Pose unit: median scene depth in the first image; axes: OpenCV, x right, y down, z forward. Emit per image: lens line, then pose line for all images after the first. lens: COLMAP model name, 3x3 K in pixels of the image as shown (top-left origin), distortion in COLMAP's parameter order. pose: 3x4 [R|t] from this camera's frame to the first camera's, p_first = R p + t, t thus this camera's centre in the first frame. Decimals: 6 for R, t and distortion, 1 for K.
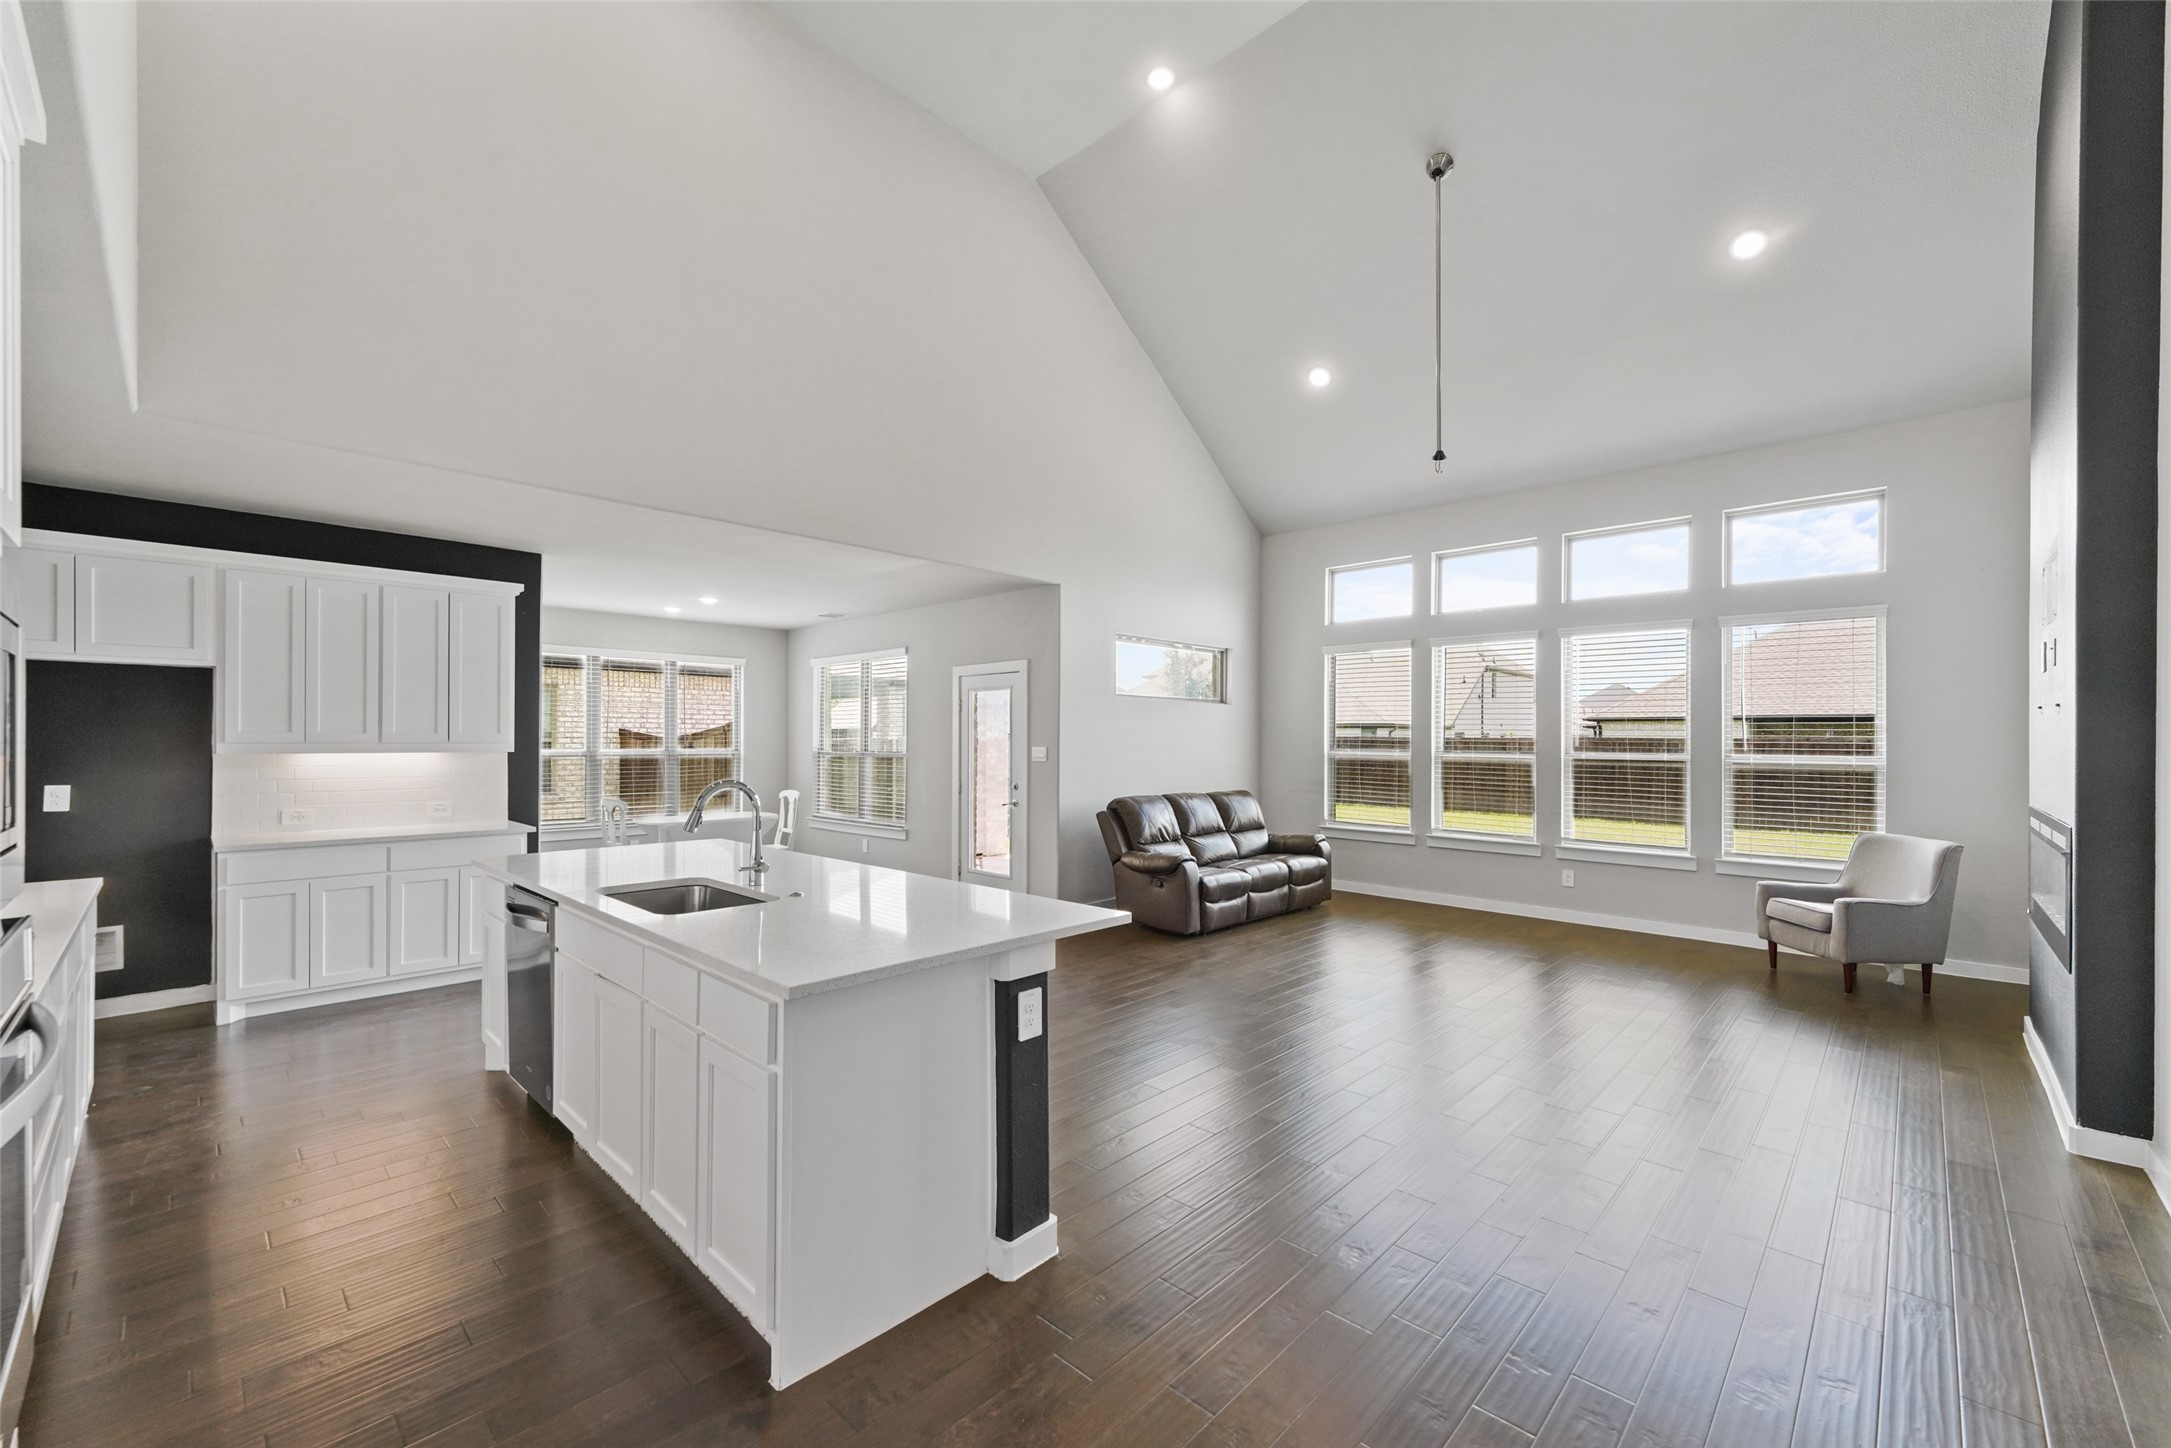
lens RADIAL K [[867.5, 0, 1075.5], [0, 867.5, 731.5], [0, 0, 1]] dist [0.001288, -0.000037]
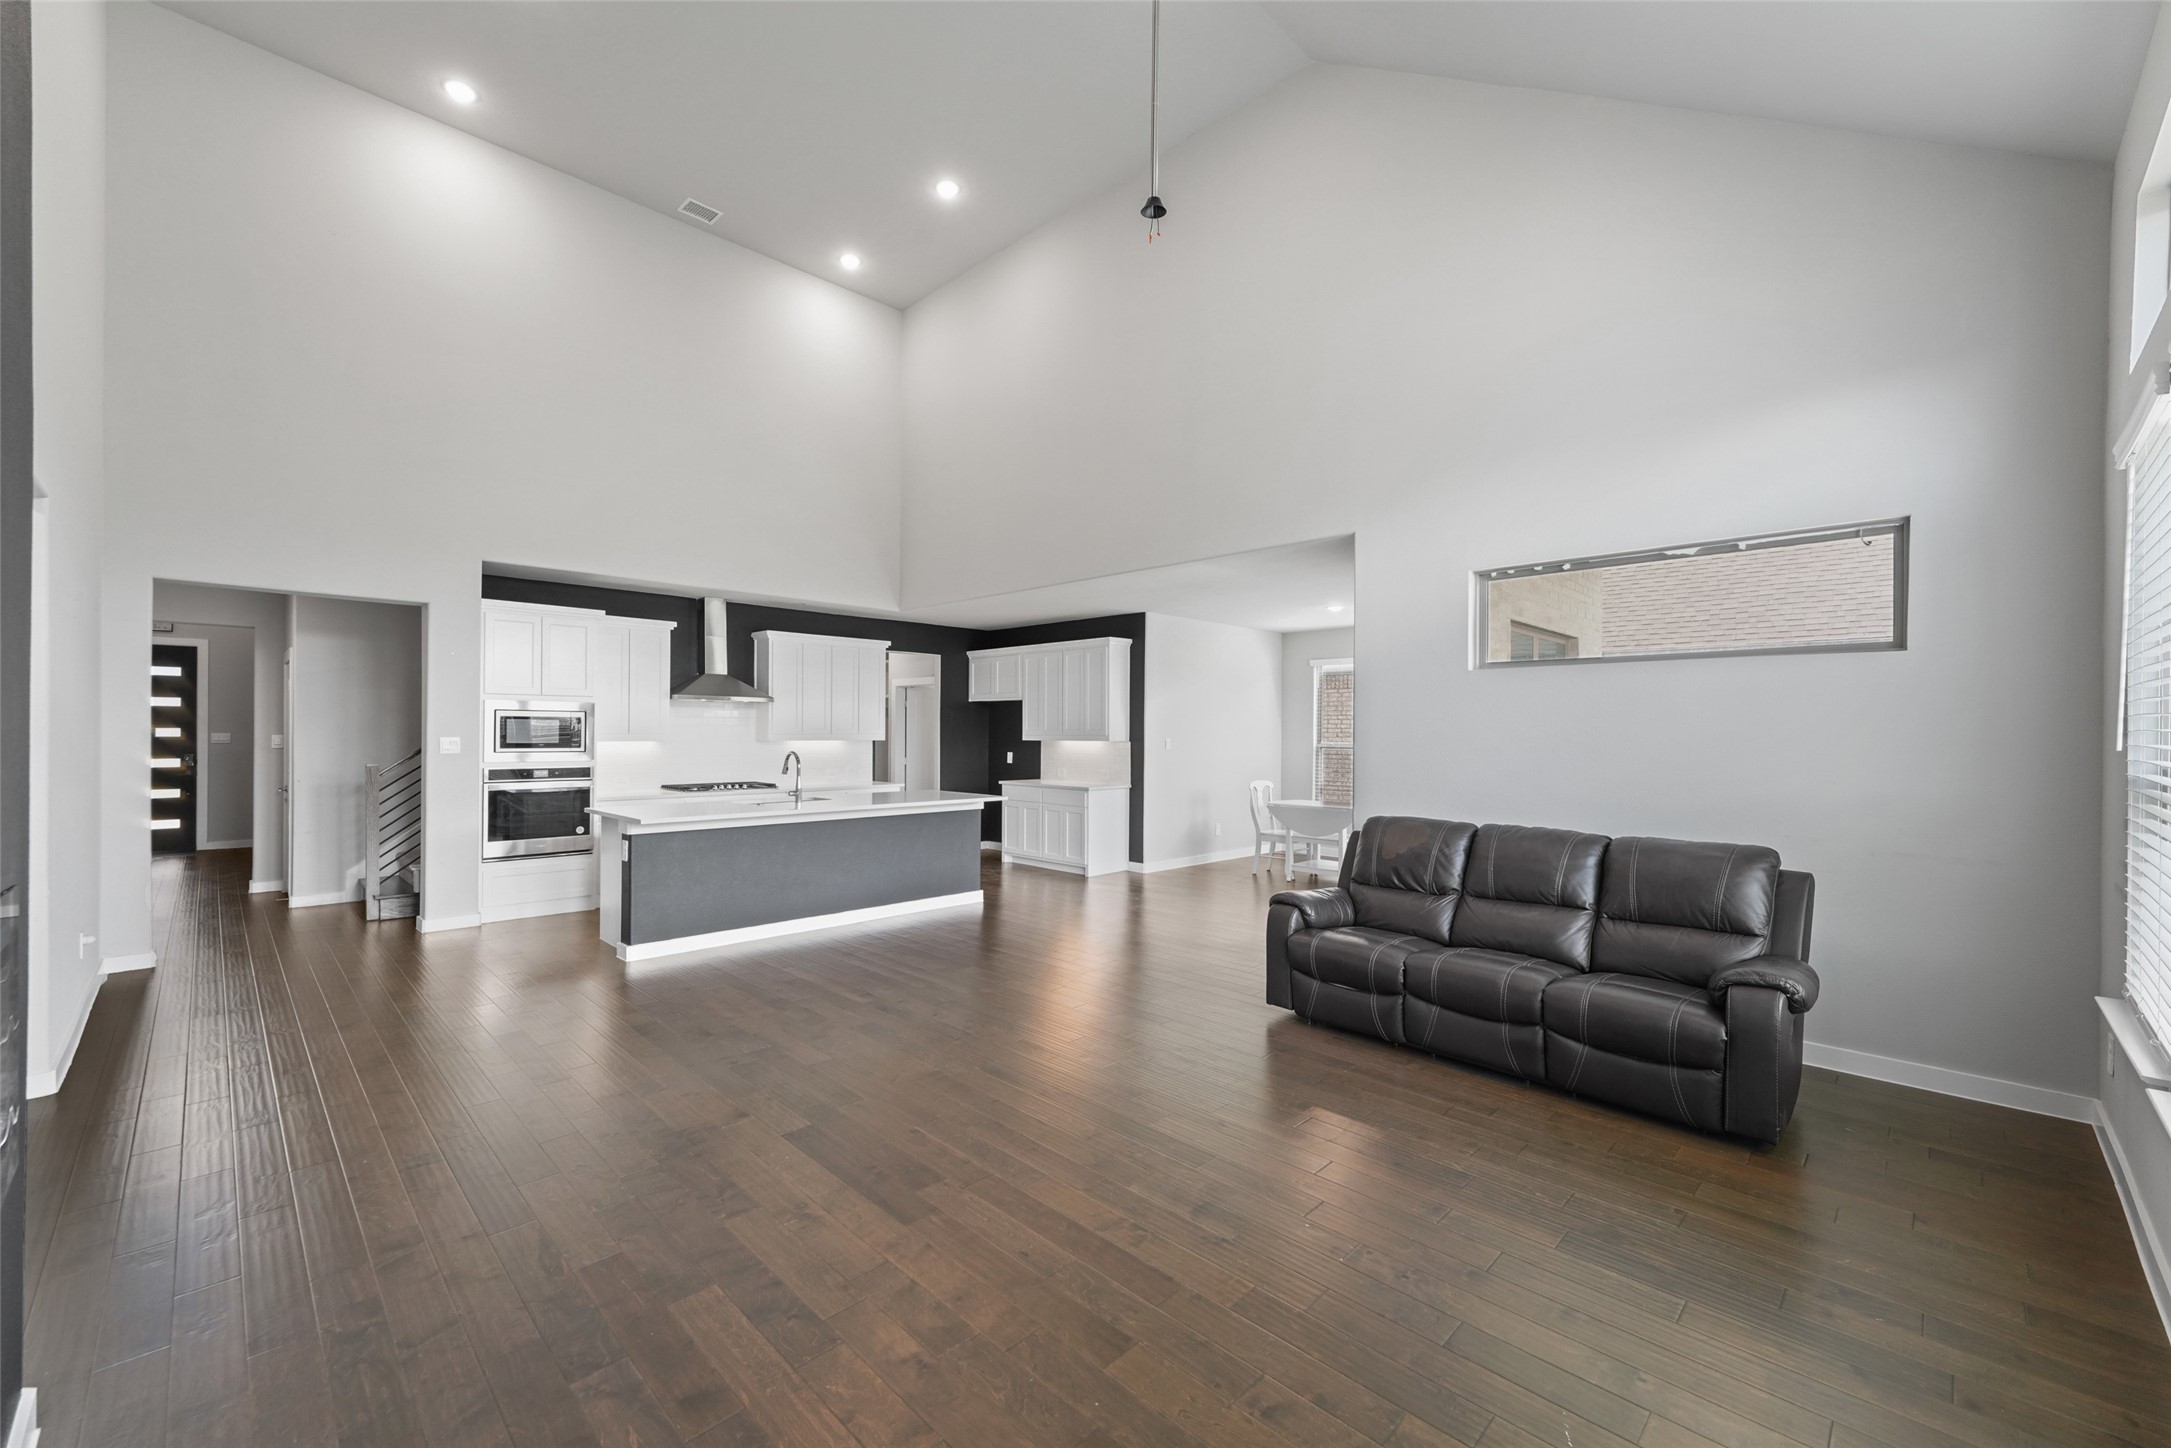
lens RADIAL K [[867.5, 0, 1085.0], [0, 867.5, 734.1], [0, 0, 1]] dist [0.001288, -0.000037]
pose [[-0.012433, -0.000673, -0.999922, 0.682631], [0.004890, 0.999988, -0.000734, 0.005917], [0.999911, -0.004899, -0.012430, 0.679490]]
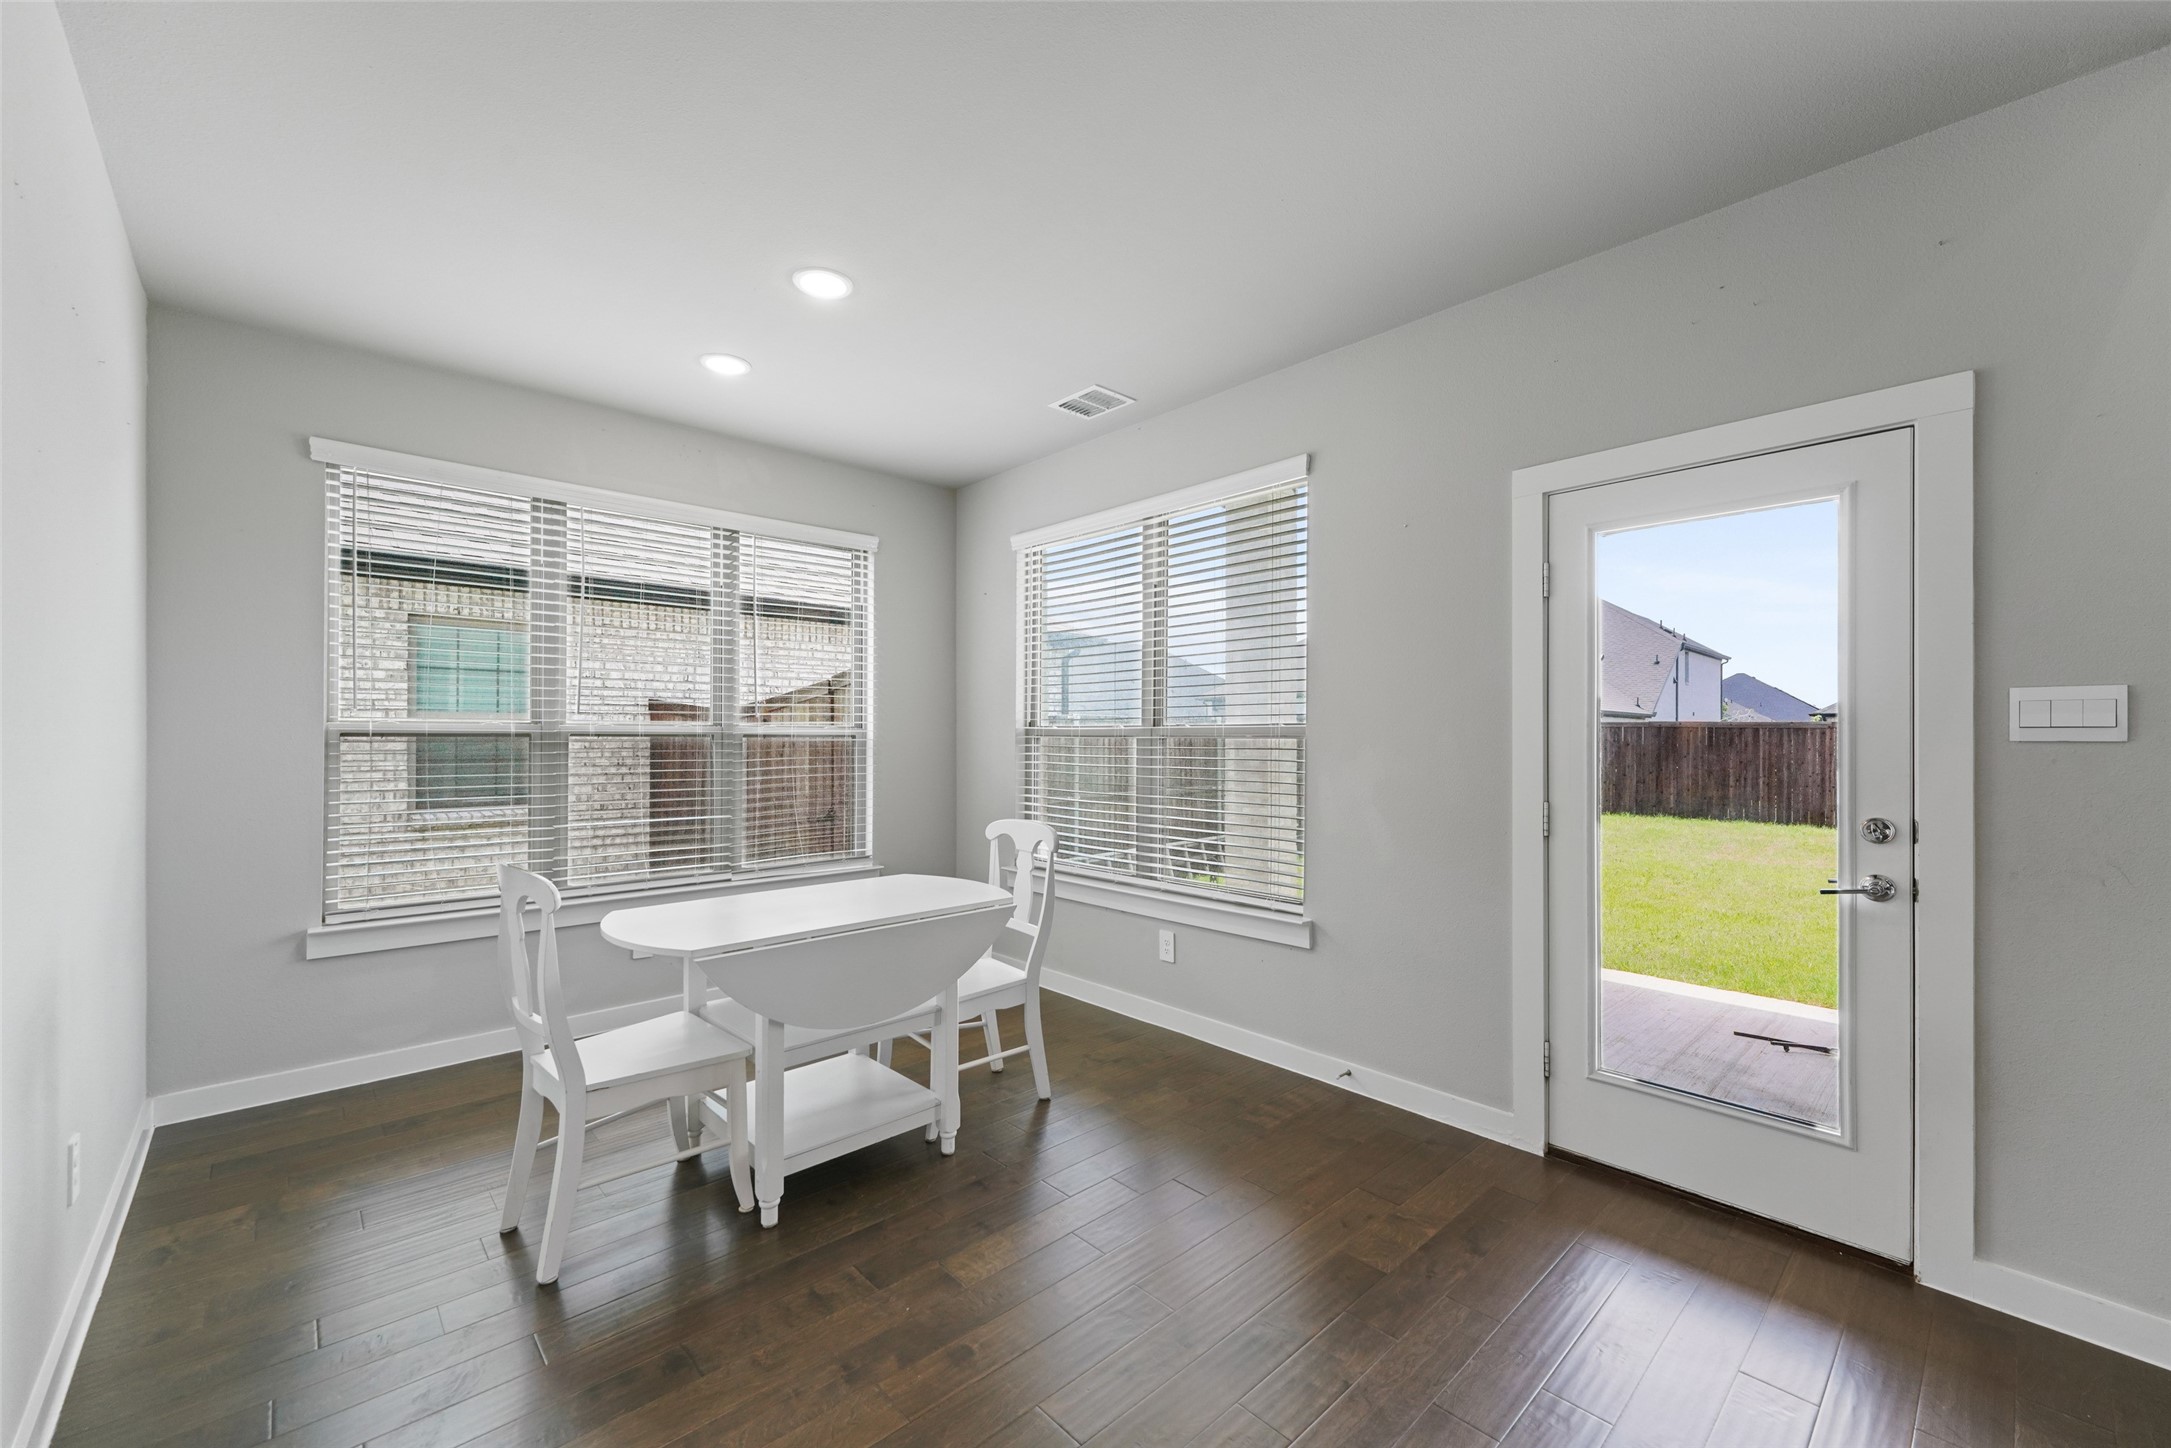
lens RADIAL K [[867.5, 0, 1097.1], [0, 867.5, 730.7], [0, 0, 1]] dist [0.001288, -0.000037]
pose [[0.998858, 0.002055, -0.047734, -0.232635], [-0.001791, 0.999983, 0.005563, 0.021372], [0.047744, -0.005471, 0.998845, 0.518994]]
